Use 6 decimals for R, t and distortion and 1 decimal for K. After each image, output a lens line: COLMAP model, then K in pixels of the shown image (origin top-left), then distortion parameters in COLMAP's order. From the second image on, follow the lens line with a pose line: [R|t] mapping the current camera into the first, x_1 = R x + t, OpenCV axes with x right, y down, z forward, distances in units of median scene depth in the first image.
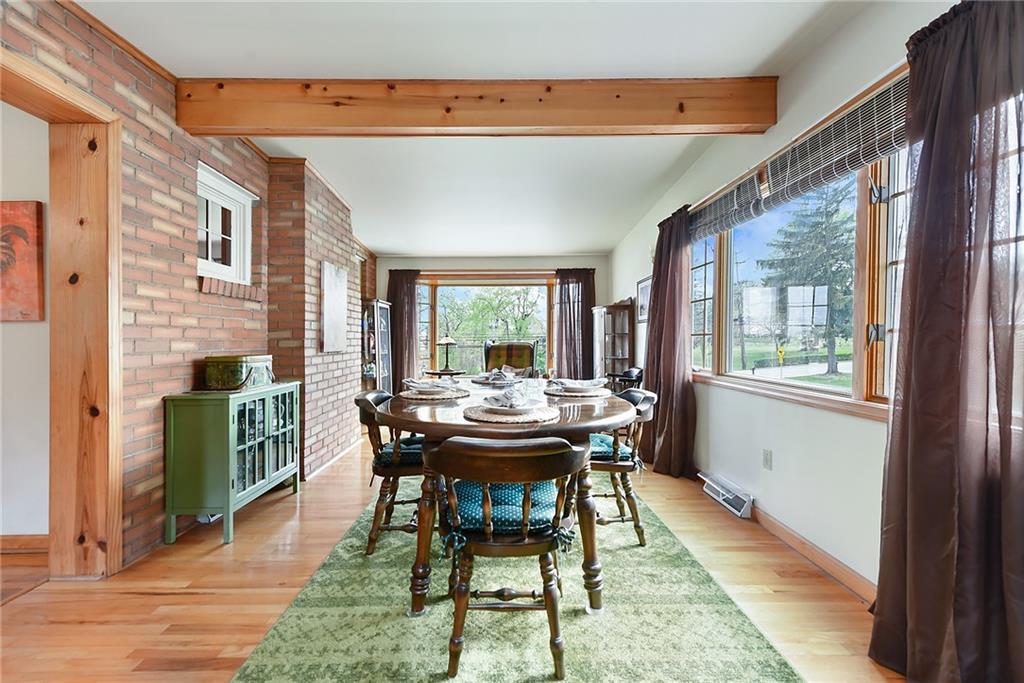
lens RADIAL K [[404.3, 0, 512.0], [0, 404.3, 341.5], [0, 0, 1]] dist [0.016271, -0.000298]
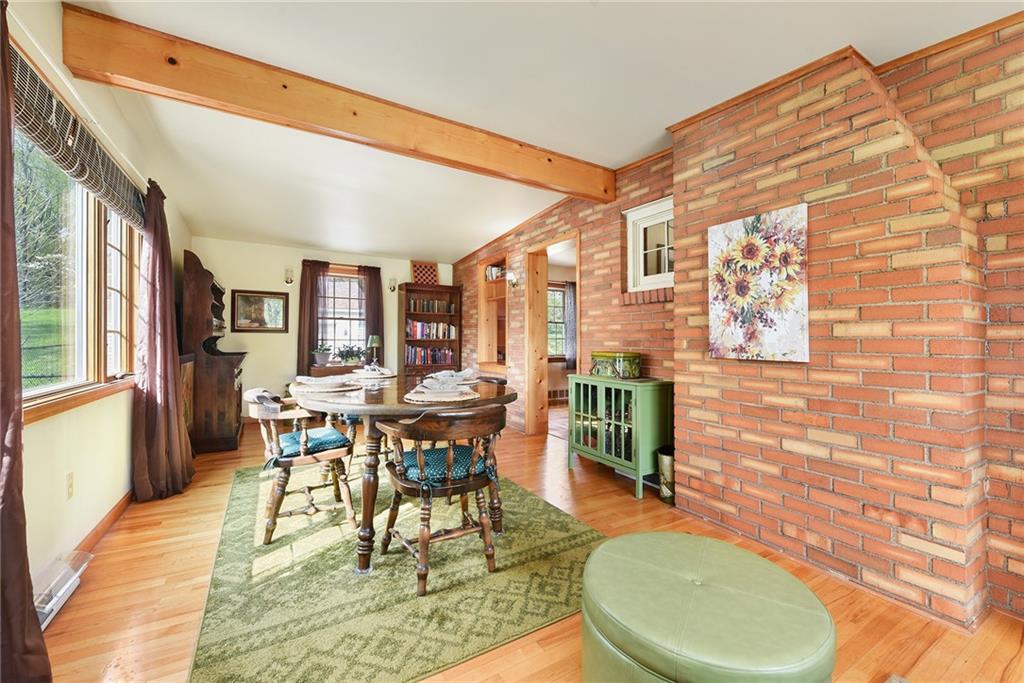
lens RADIAL K [[404.3, 0, 512.0], [0, 404.3, 341.5], [0, 0, 1]] dist [0.016271, -0.000298]
pose [[-0.862315, 0.000267, -0.506373, 0.227680], [-0.002512, 0.999985, 0.004804, -0.002880], [0.506367, 0.005415, -0.862301, 1.717394]]
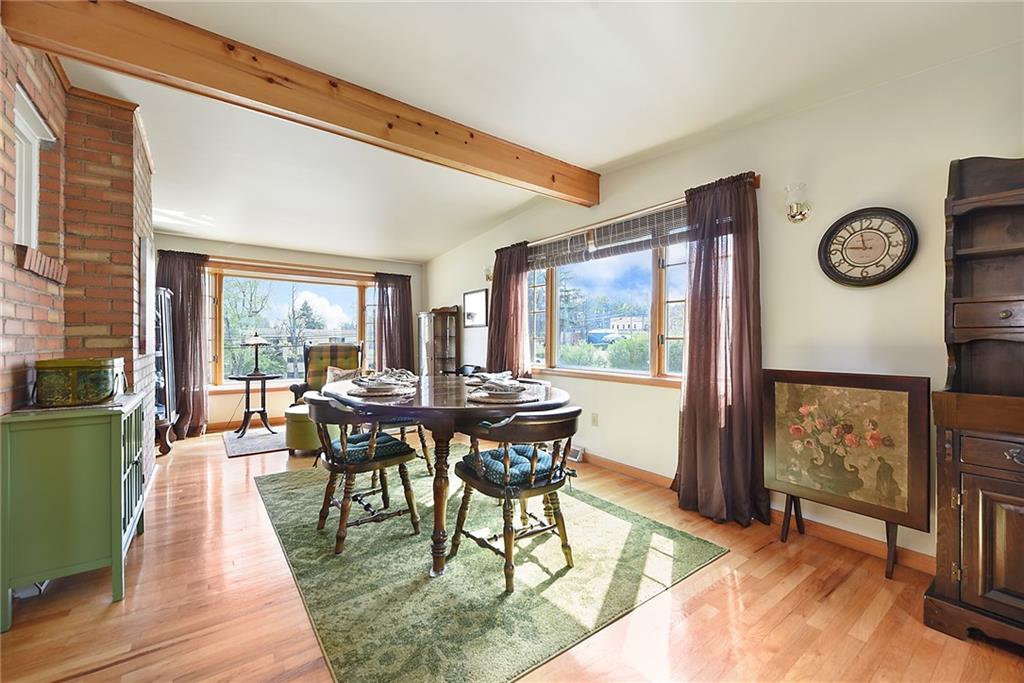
lens RADIAL K [[386.5, 0, 508.7], [0, 386.5, 343.8], [0, 0, 1]] dist [0.015215, -0.005890]
pose [[0.823177, 0.005927, 0.567754, -0.382065], [-0.007159, 0.999974, -0.000059, 0.001911], [-0.567740, -0.004016, 0.823198, -0.018500]]
